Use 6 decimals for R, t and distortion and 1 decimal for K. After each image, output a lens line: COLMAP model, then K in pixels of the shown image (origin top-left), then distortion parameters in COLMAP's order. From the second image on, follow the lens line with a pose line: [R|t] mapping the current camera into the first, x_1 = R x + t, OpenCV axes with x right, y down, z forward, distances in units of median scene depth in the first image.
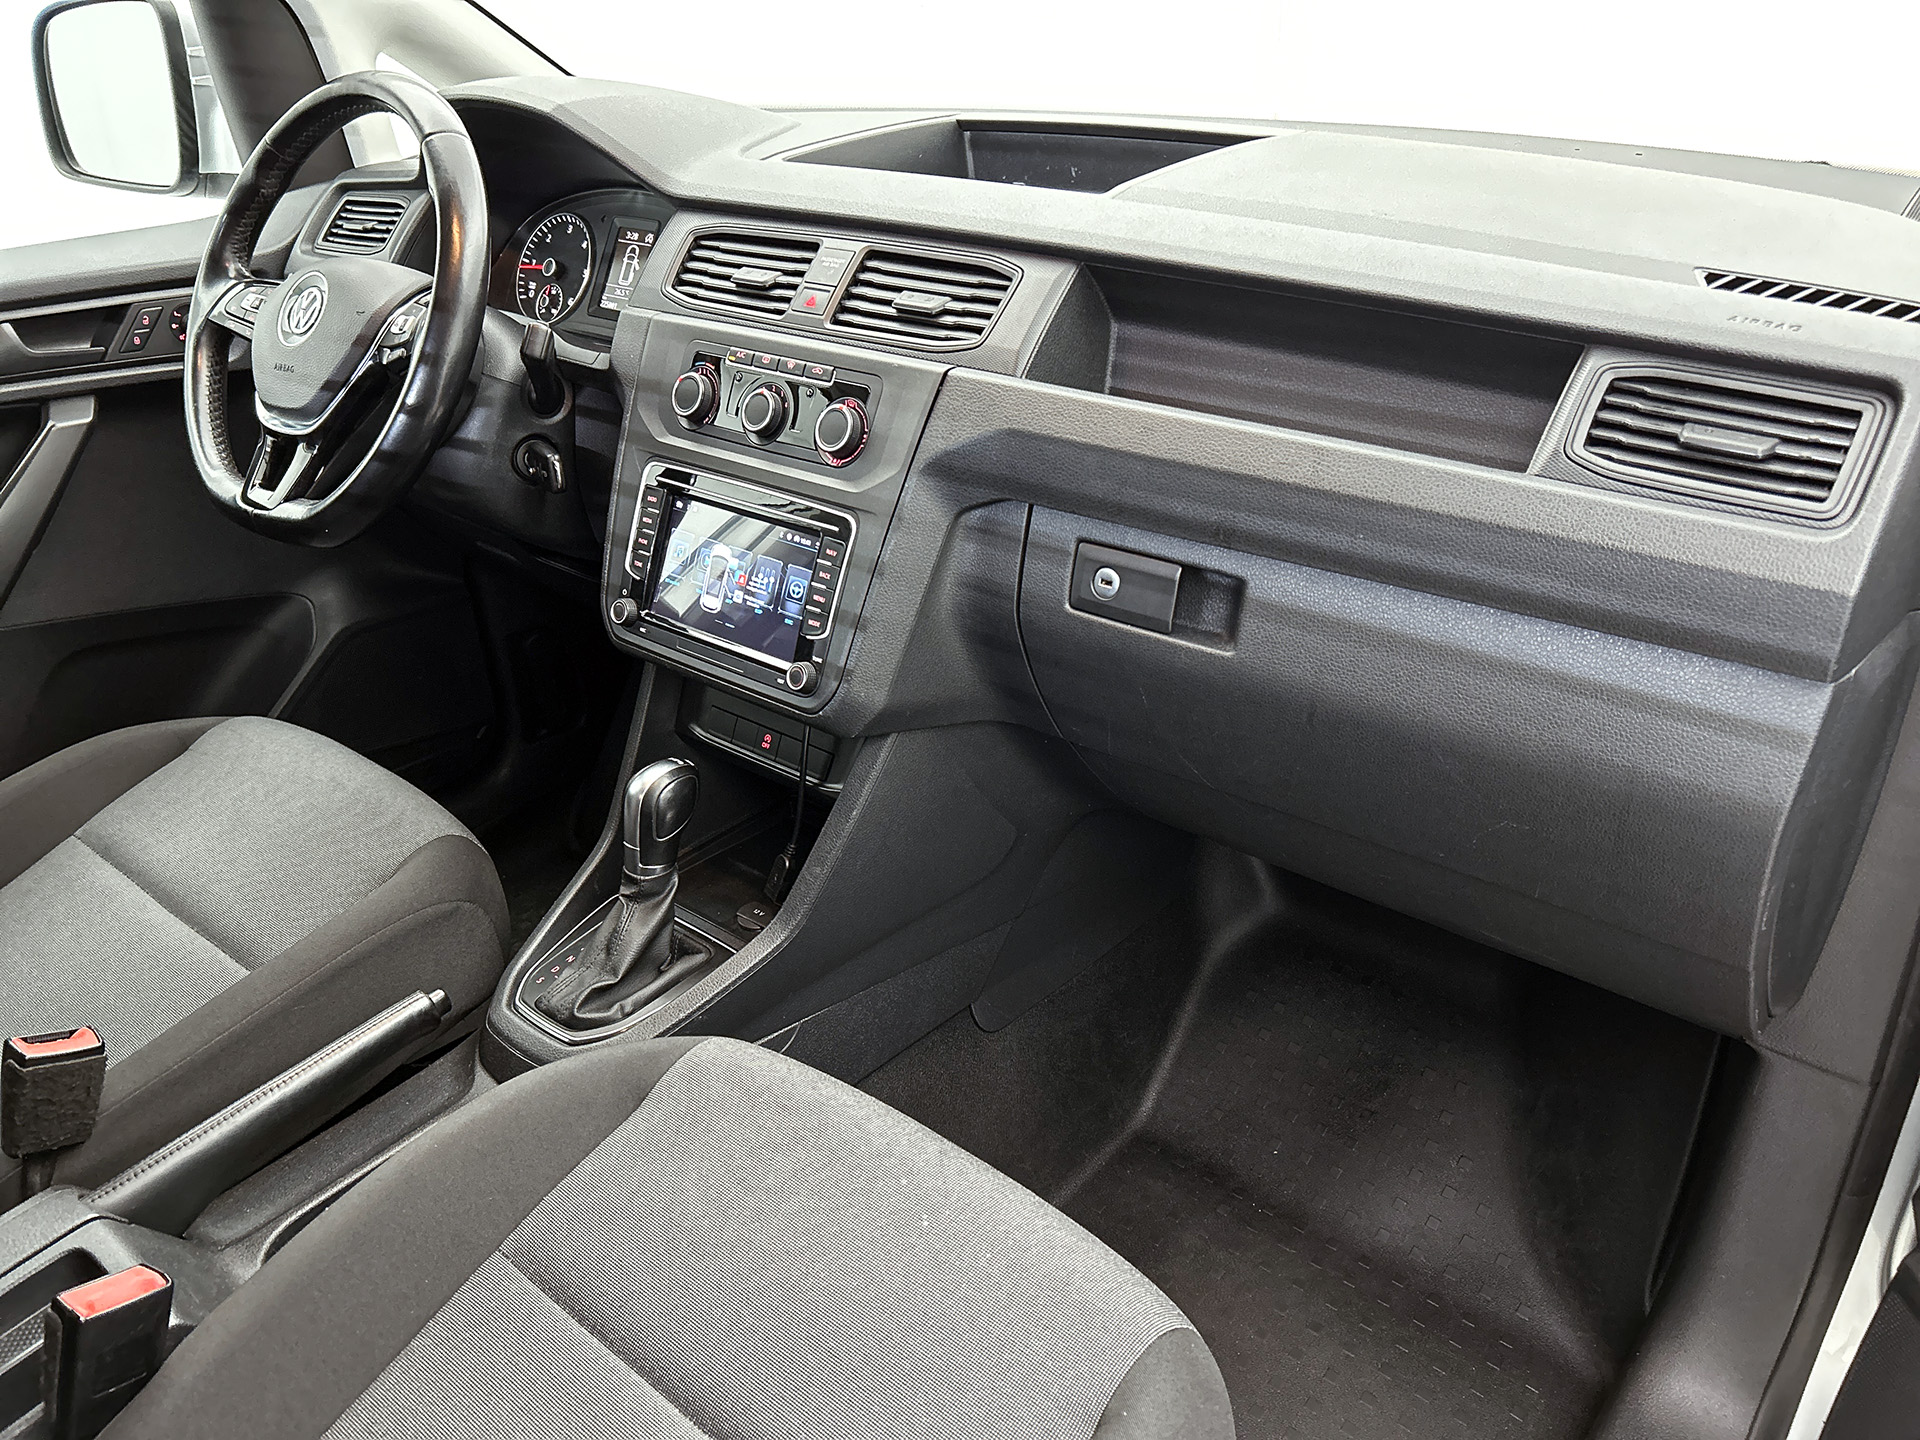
lens RADIAL K [[1446.6, 0, 956.0], [0, 1446.6, 698.2], [0, 0, 1]] dist [0.013787, -0.029104]
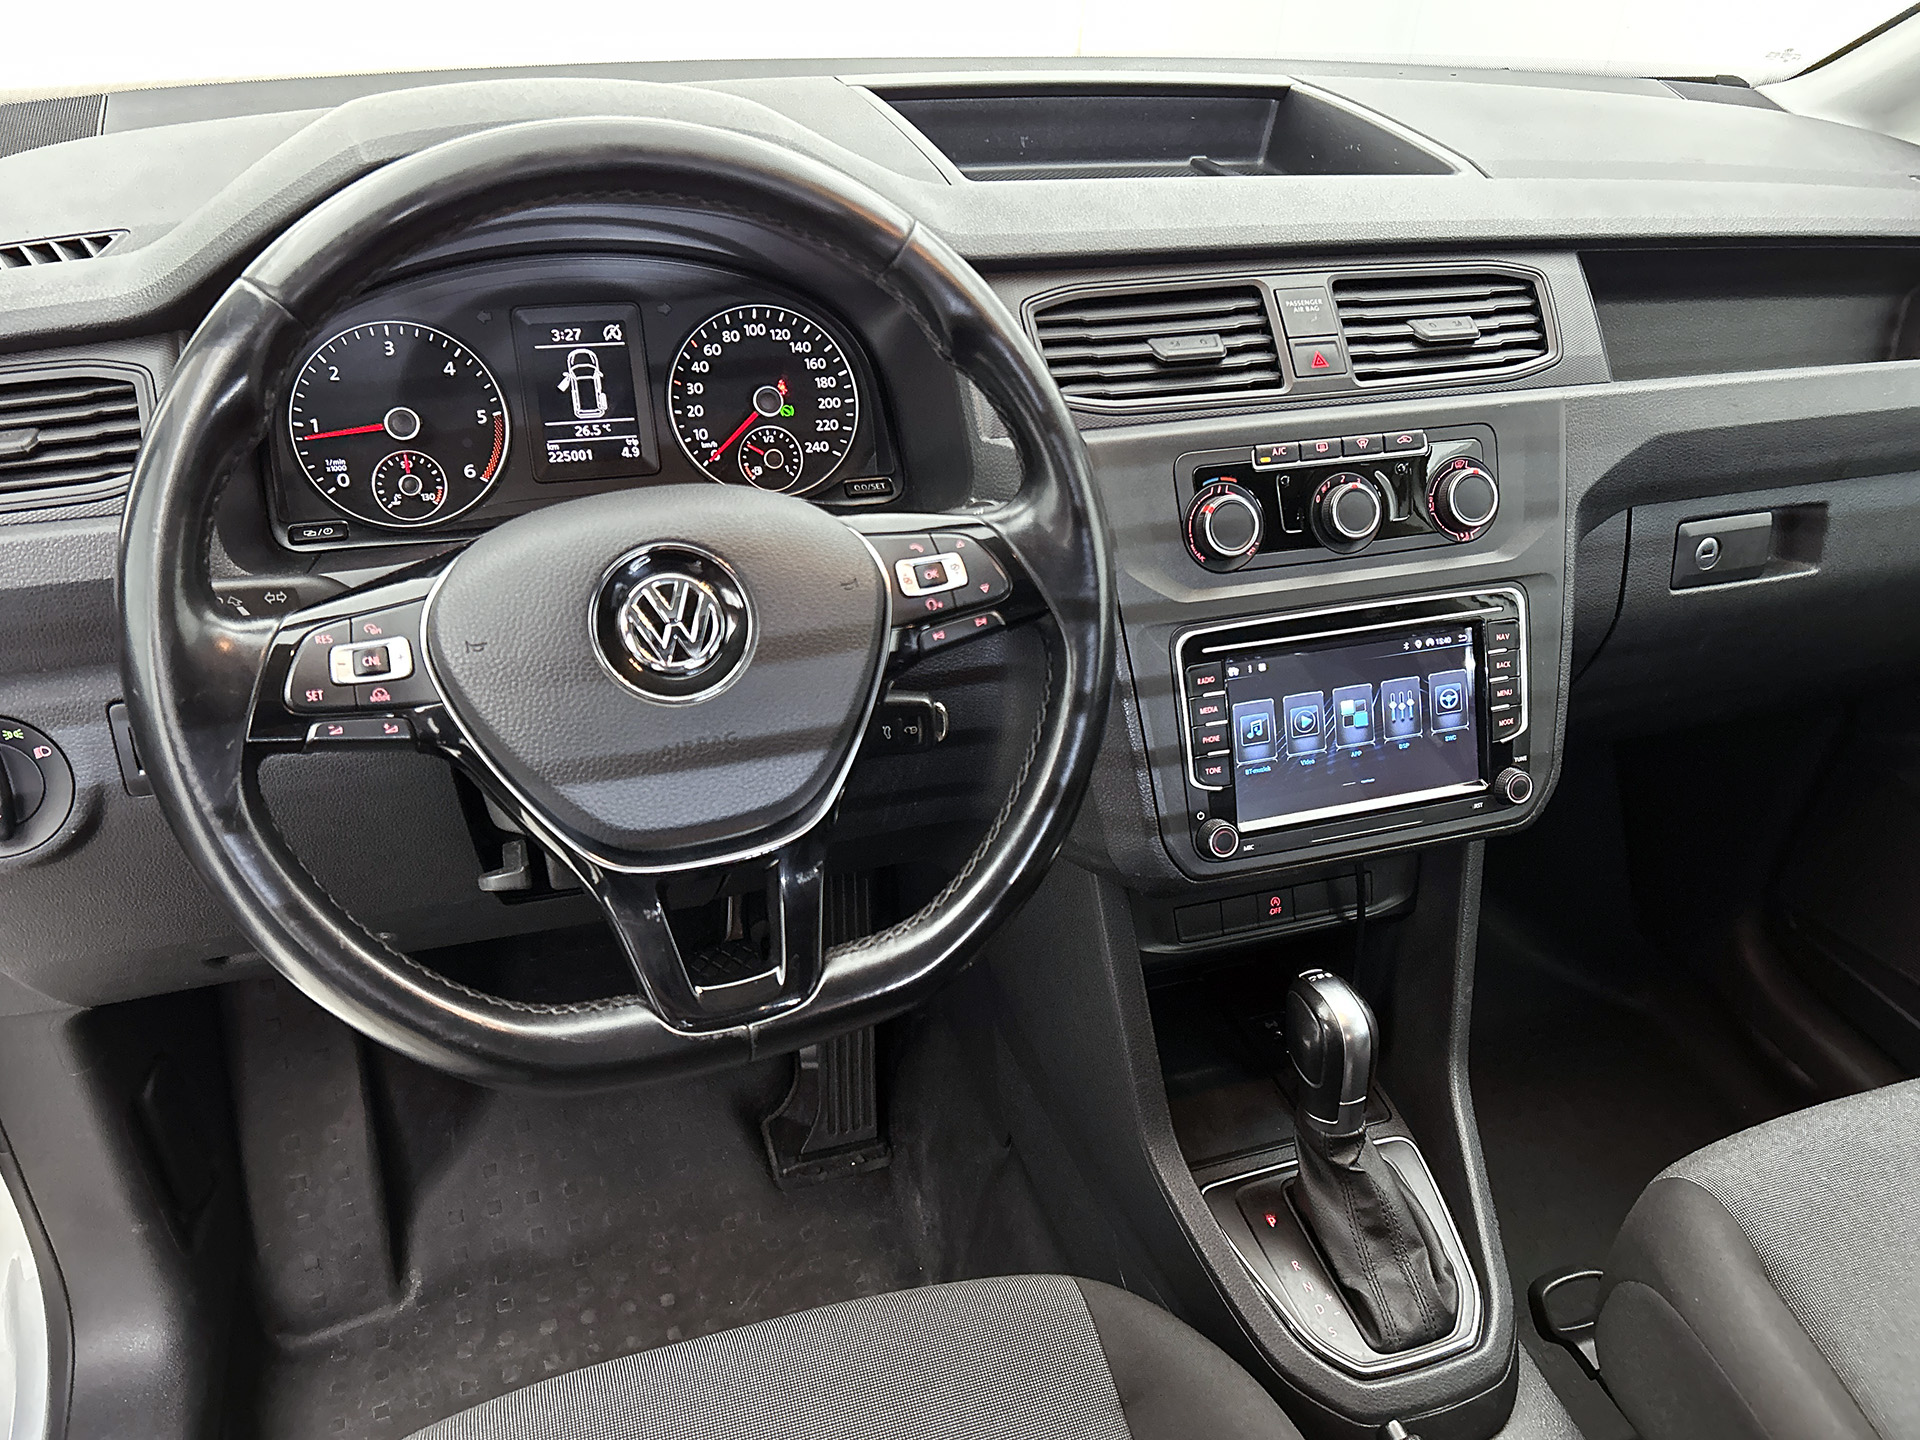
lens RADIAL K [[1446.6, 0, 962.2], [0, 1446.6, 731.6], [0, 0, 1]] dist [0.013787, -0.029104]
pose [[0.525355, -0.409150, 0.746055, -0.908737], [0.348341, 0.903378, 0.250134, -0.373164], [-0.776312, 0.128473, 0.617118, 0.727259]]
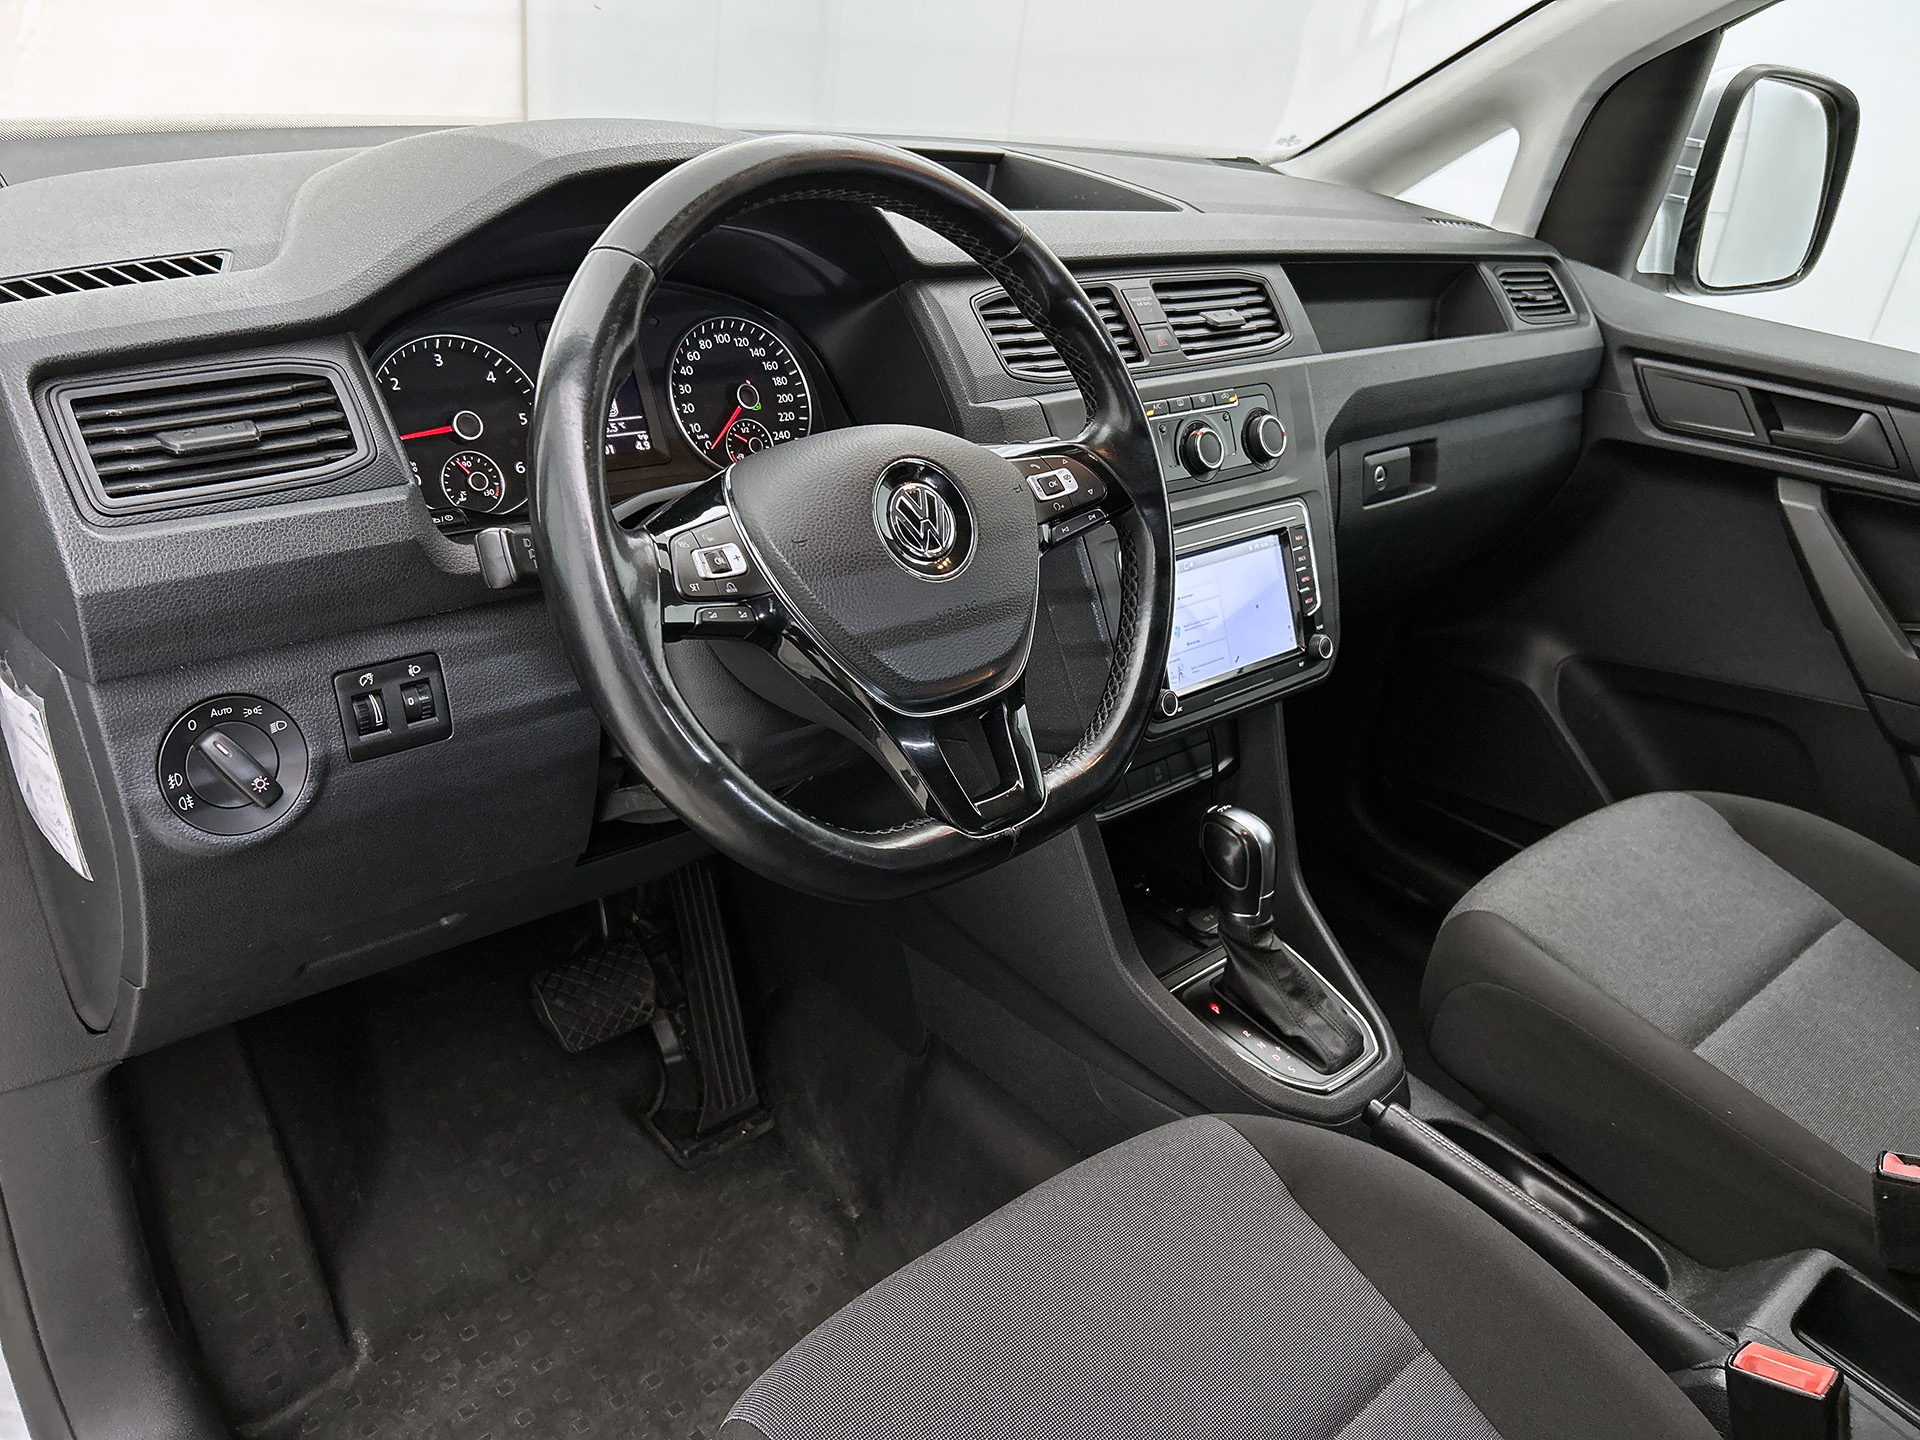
lens RADIAL K [[1446.6, 0, 954.8], [0, 1446.6, 731.8], [0, 0, 1]] dist [0.013787, -0.029104]
pose [[0.142514, -0.408216, 0.901692, -1.227068], [0.377386, 0.864586, 0.331771, -0.452626], [-0.915024, 0.293004, 0.277271, 0.975282]]
